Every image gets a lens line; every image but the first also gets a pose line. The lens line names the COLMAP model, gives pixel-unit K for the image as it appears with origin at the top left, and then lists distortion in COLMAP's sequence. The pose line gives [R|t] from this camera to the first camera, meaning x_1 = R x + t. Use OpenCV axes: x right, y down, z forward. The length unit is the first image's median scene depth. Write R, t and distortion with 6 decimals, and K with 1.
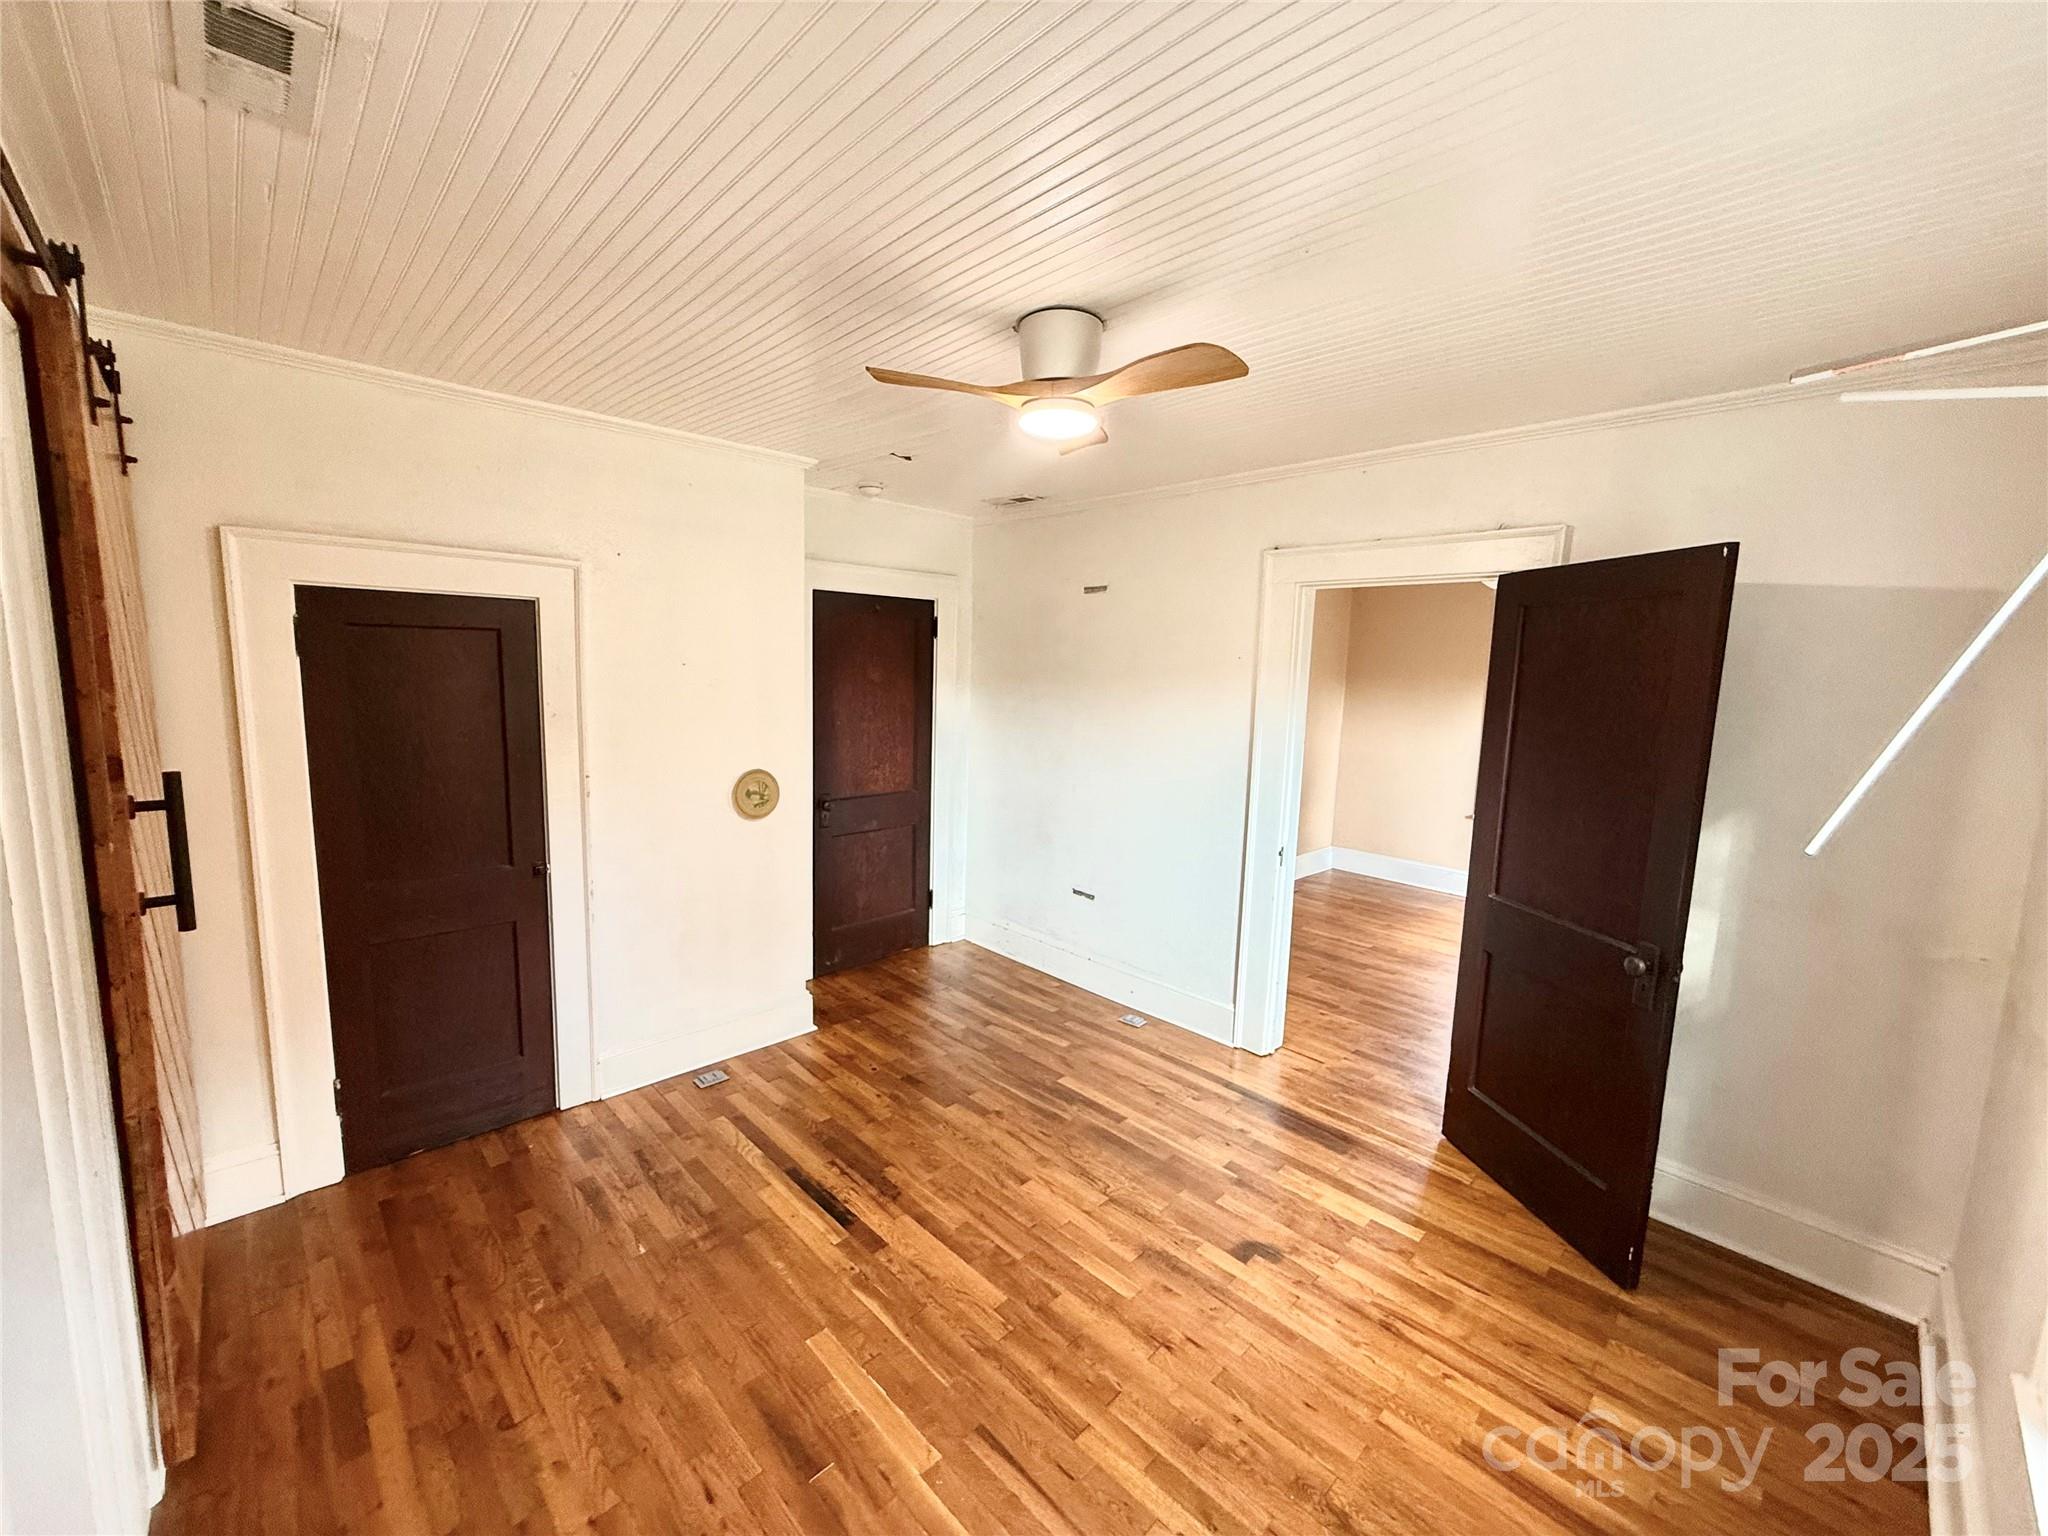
lens RADIAL K [[816.0, 0, 1017.1], [0, 816.0, 767.5], [0, 0, 1]] dist [-0.000725, 0.000666]
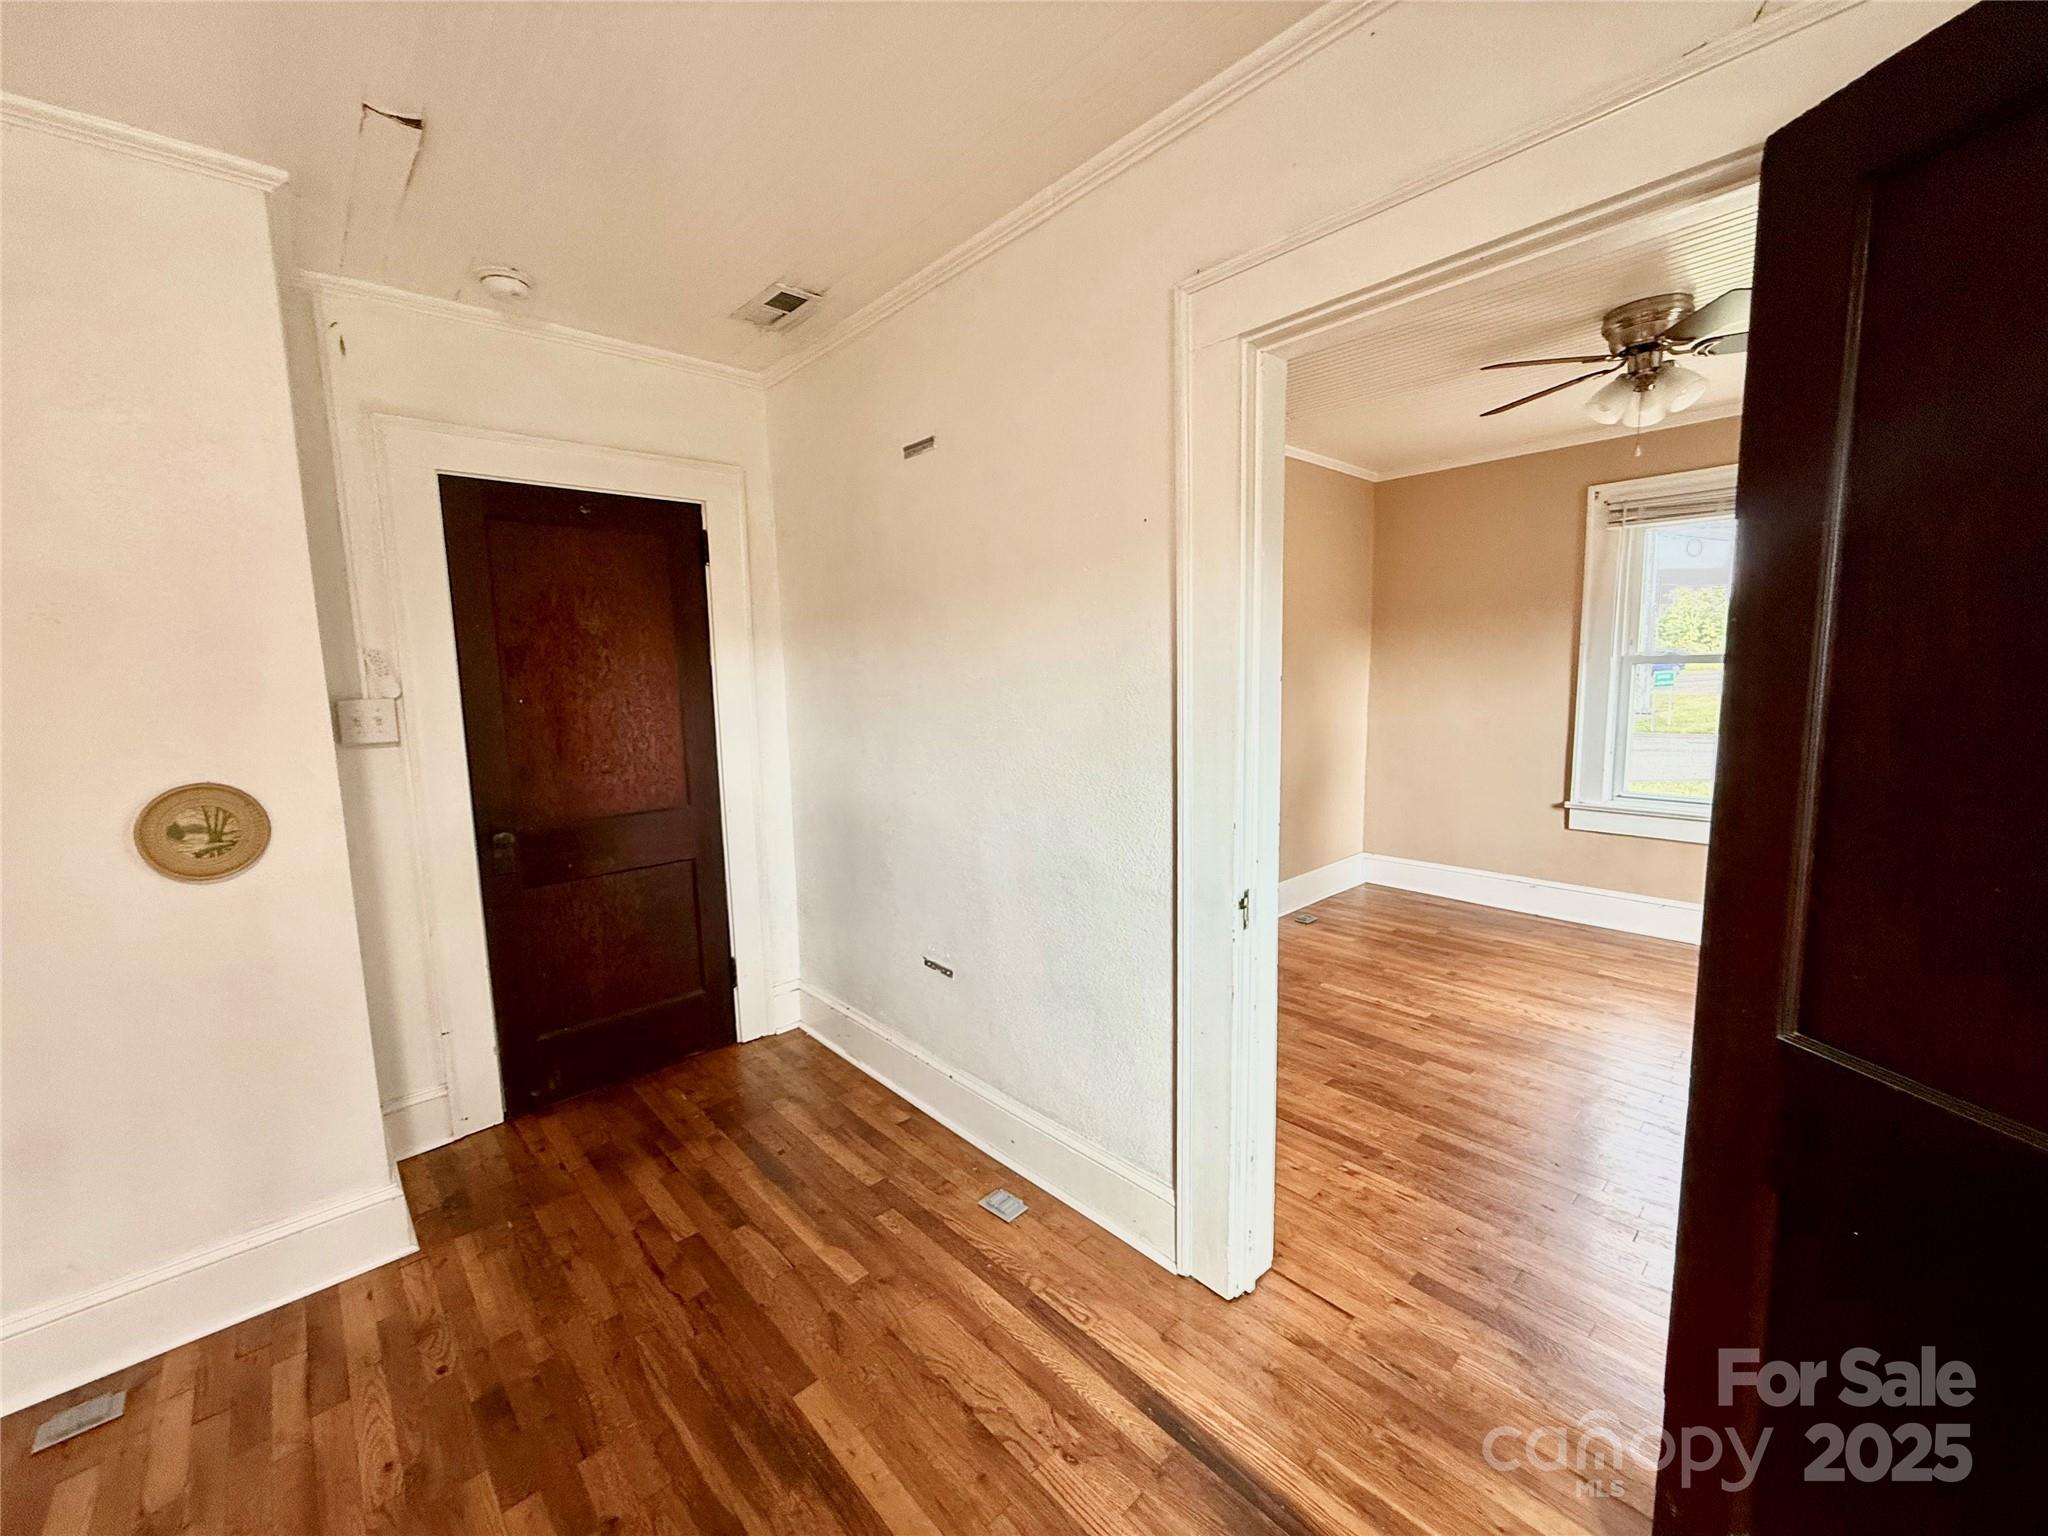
lens RADIAL K [[816.0, 0, 1016.3], [0, 816.0, 767.5], [0, 0, 1]] dist [-0.000725, 0.000666]
pose [[0.998160, -0.047275, -0.037981, 0.286427], [0.047026, 0.998866, -0.007429, 0.027582], [0.038289, 0.005629, 0.999251, 0.686896]]
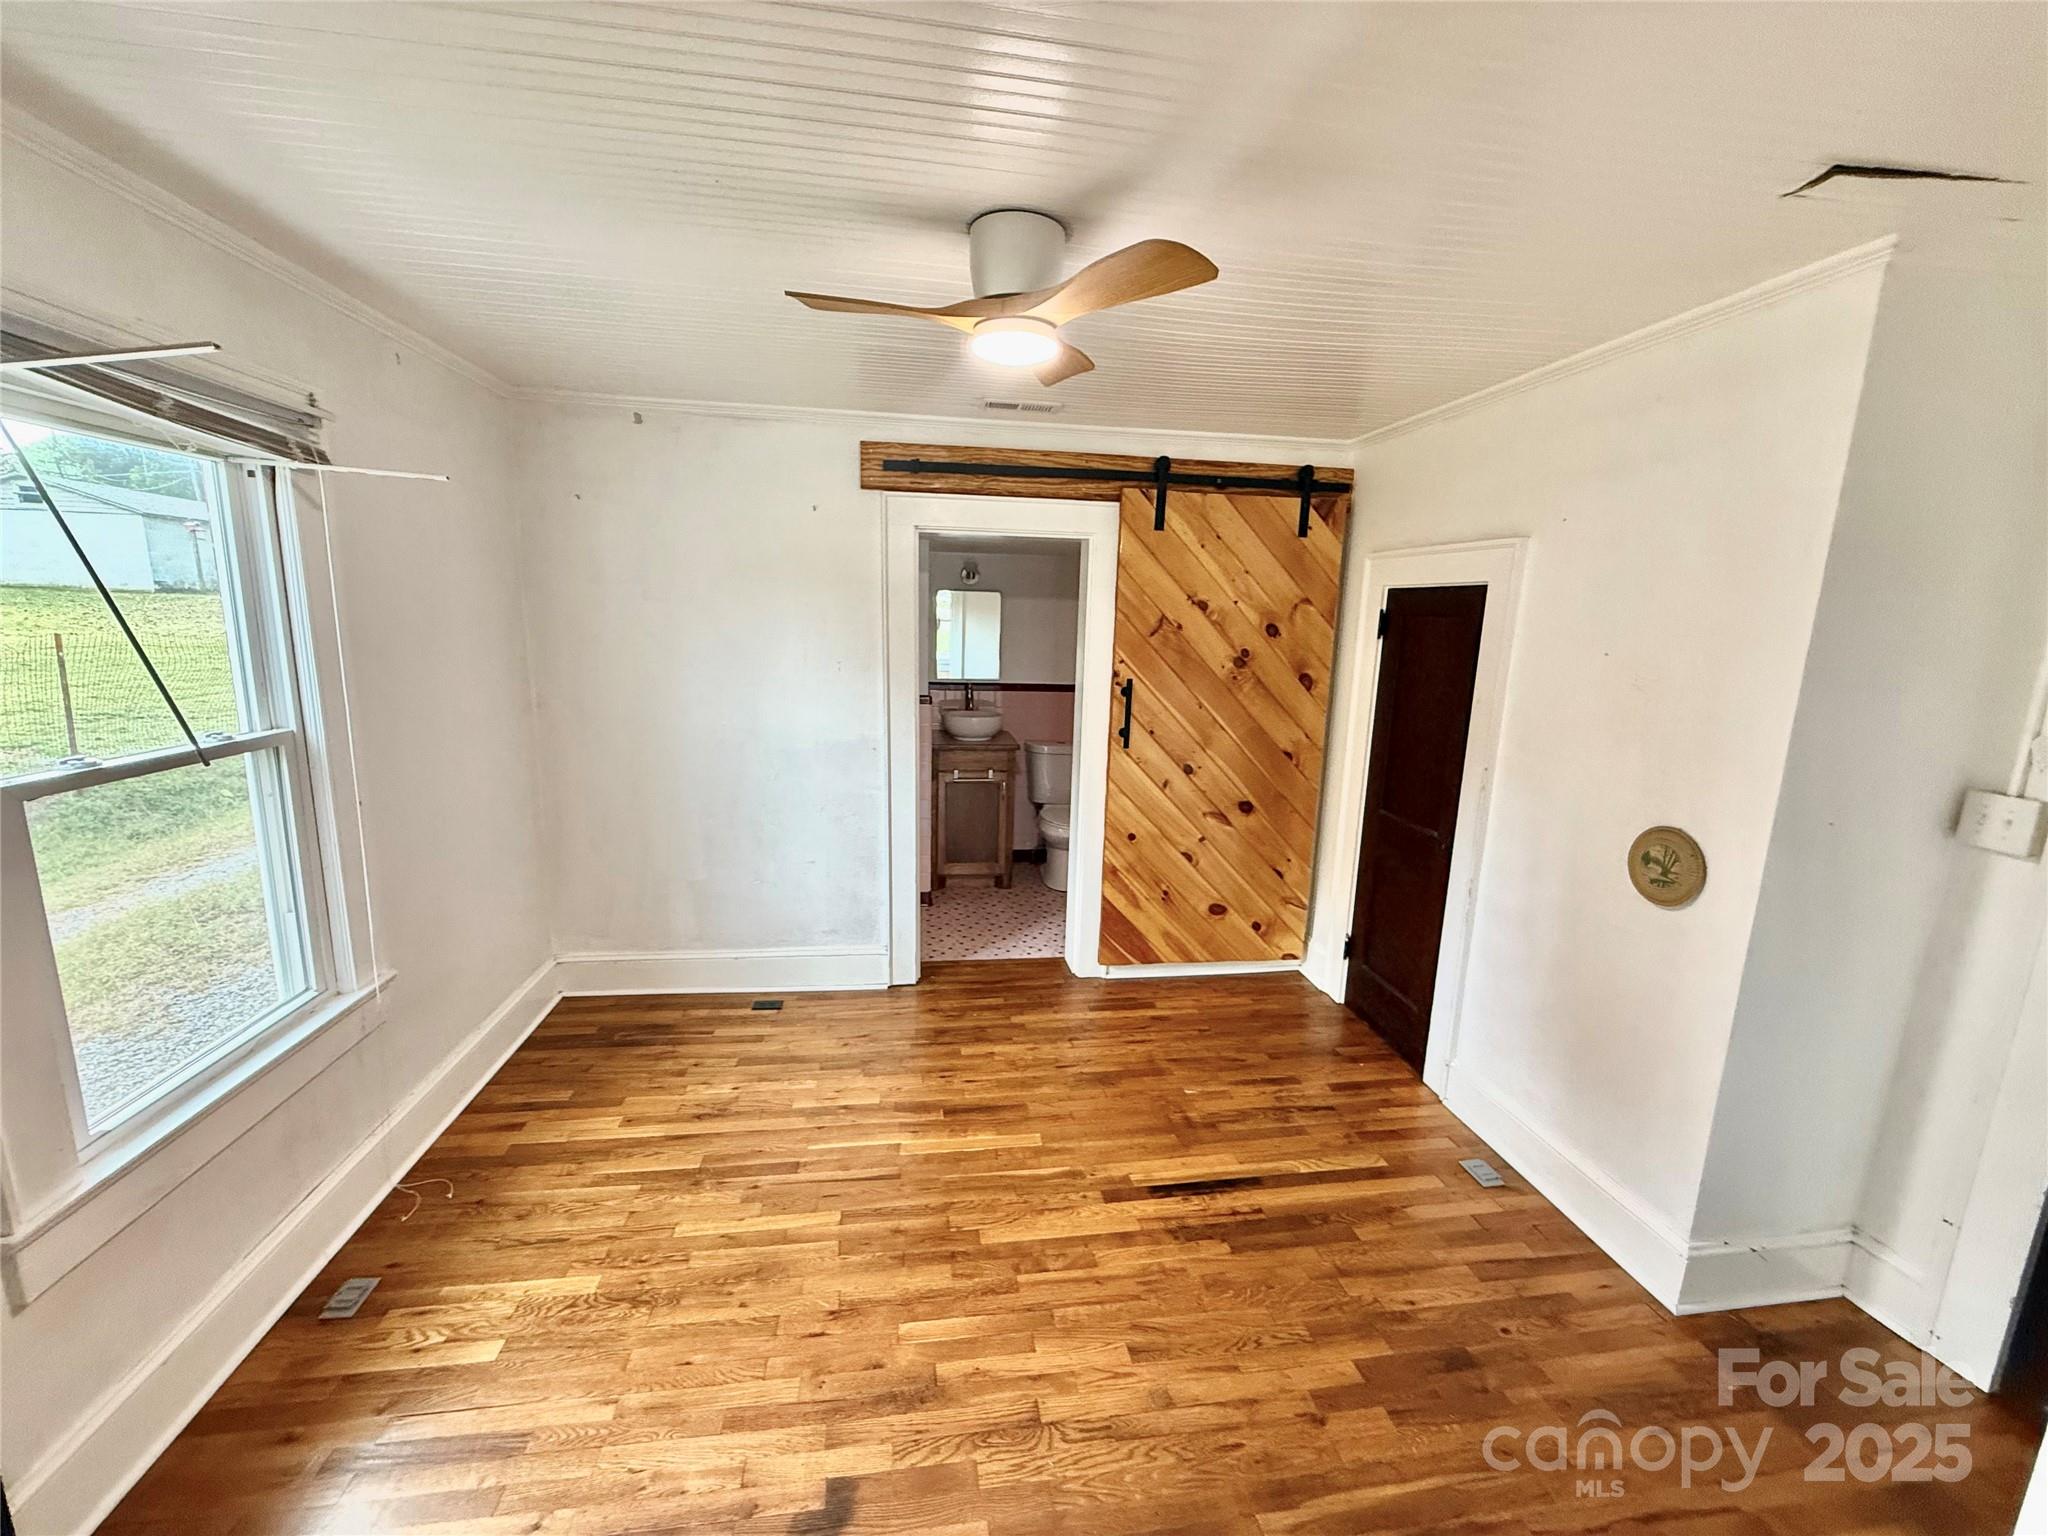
lens RADIAL K [[816.0, 0, 1018.8], [0, 816.0, 767.1], [0, 0, 1]] dist [-0.000725, 0.000666]
pose [[-0.583101, 0.109428, -0.804996, 0.630635], [-0.149343, 0.959562, 0.238616, -0.156350], [0.798555, 0.259358, -0.543179, 1.253858]]
